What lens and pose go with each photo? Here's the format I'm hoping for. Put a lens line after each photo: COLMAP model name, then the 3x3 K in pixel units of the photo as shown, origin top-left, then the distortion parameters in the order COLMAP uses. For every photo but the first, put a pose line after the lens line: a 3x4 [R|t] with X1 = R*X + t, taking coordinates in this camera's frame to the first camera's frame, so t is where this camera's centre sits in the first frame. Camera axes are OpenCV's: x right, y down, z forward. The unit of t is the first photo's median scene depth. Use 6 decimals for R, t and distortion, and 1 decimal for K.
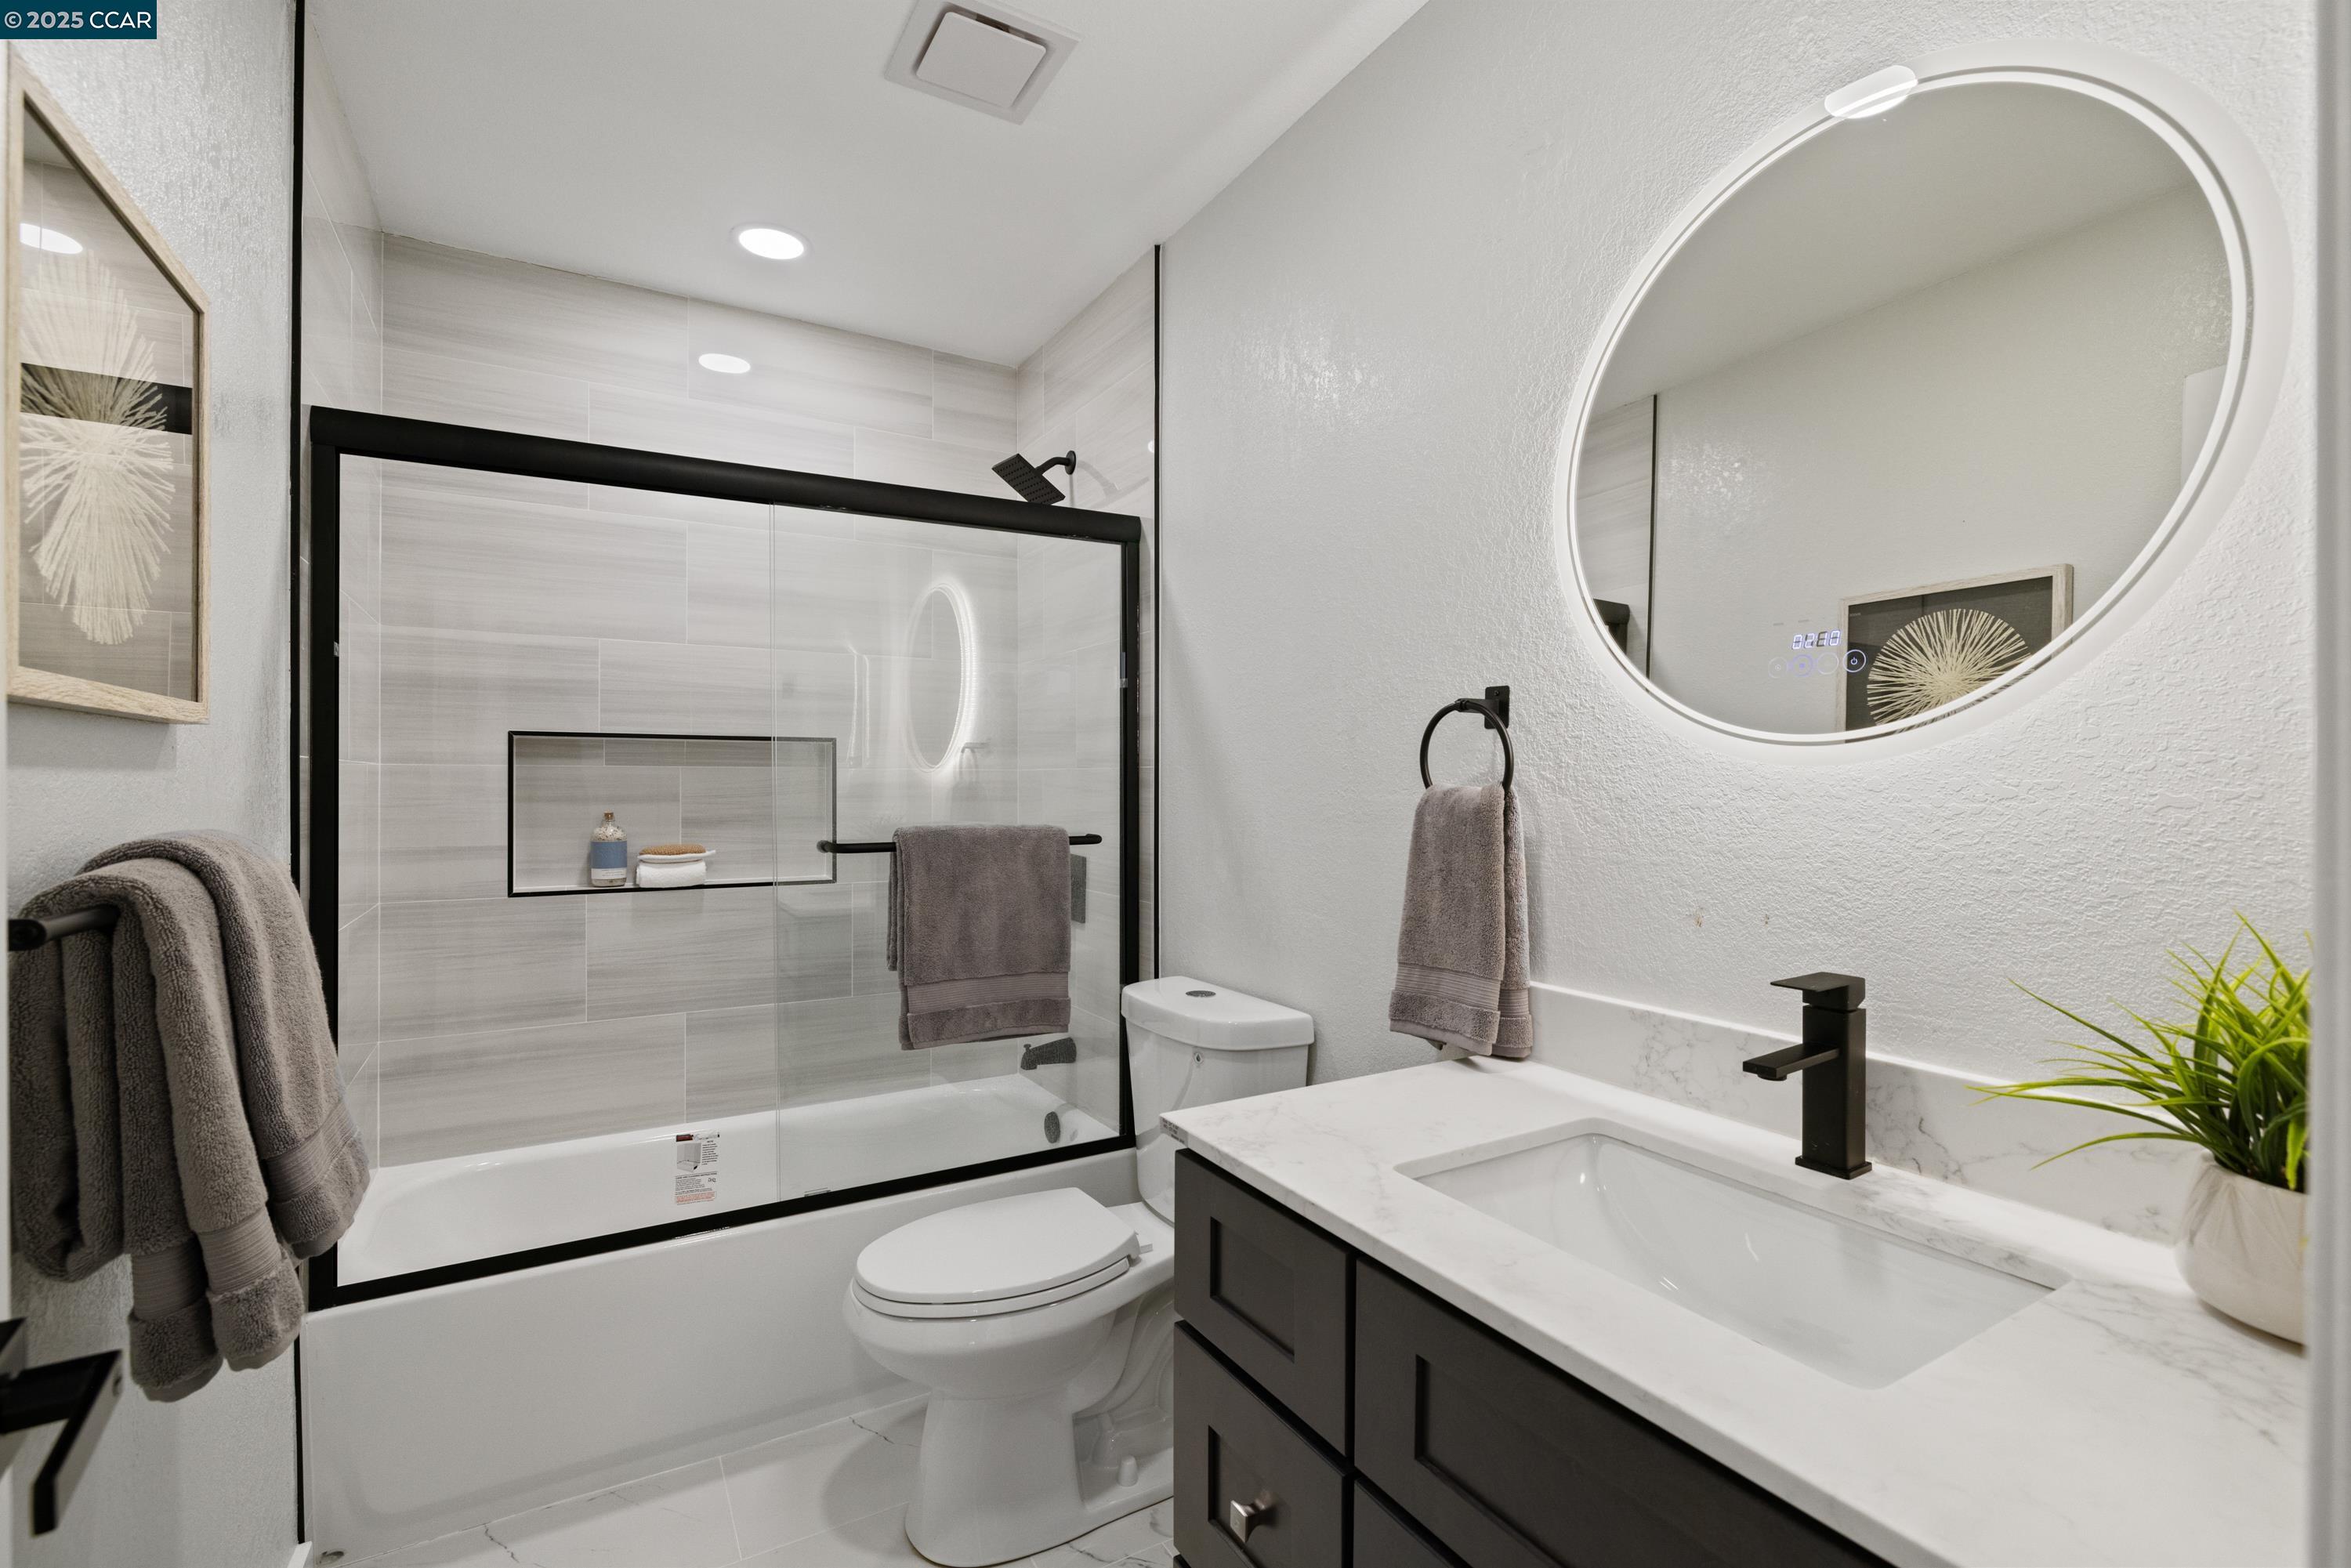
lens RADIAL K [[1018.2, 0, 1143.9], [0, 1018.2, 771.8], [0, 0, 1]] dist [0.004327, 0.000607]
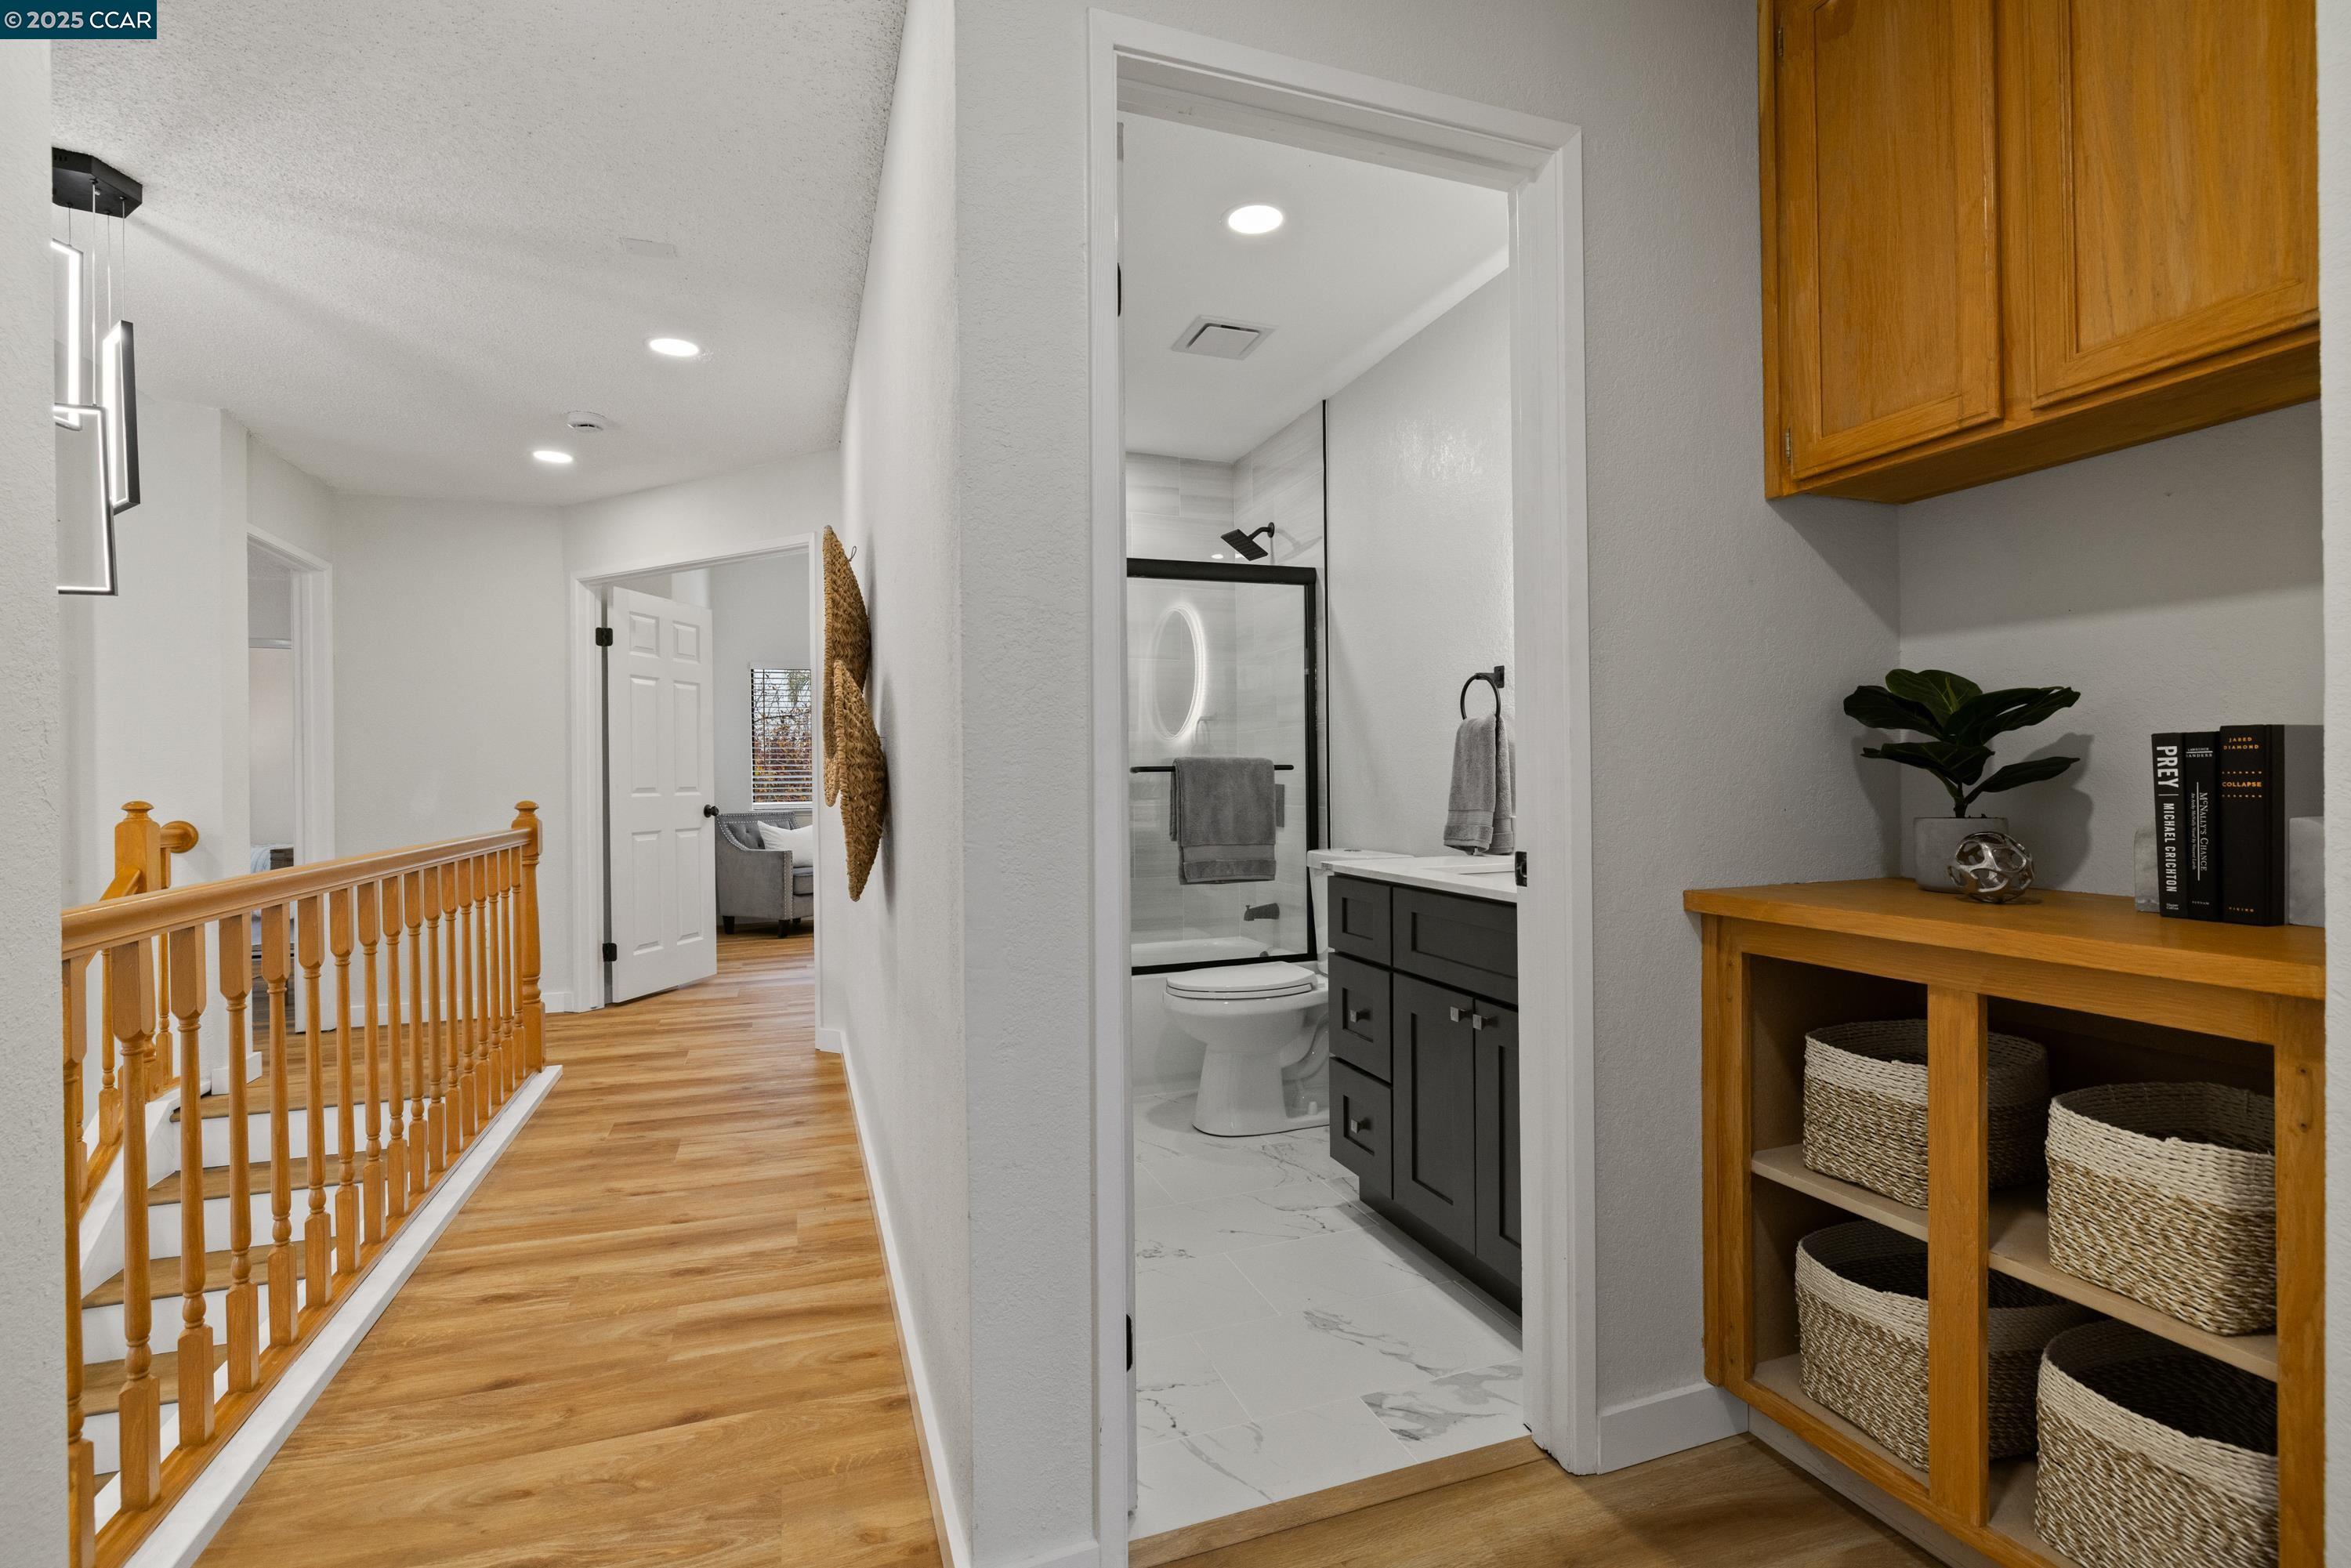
lens RADIAL K [[1062.5, 0, 1167.2], [0, 1062.5, 778.3], [0, 0, 1]] dist [-0.004109, 0.000564]
pose [[0.986905, -0.011595, -0.160884, 0.034886], [0.012678, 0.999903, 0.005709, 0.078804], [0.160802, -0.007674, 0.986957, -0.785539]]
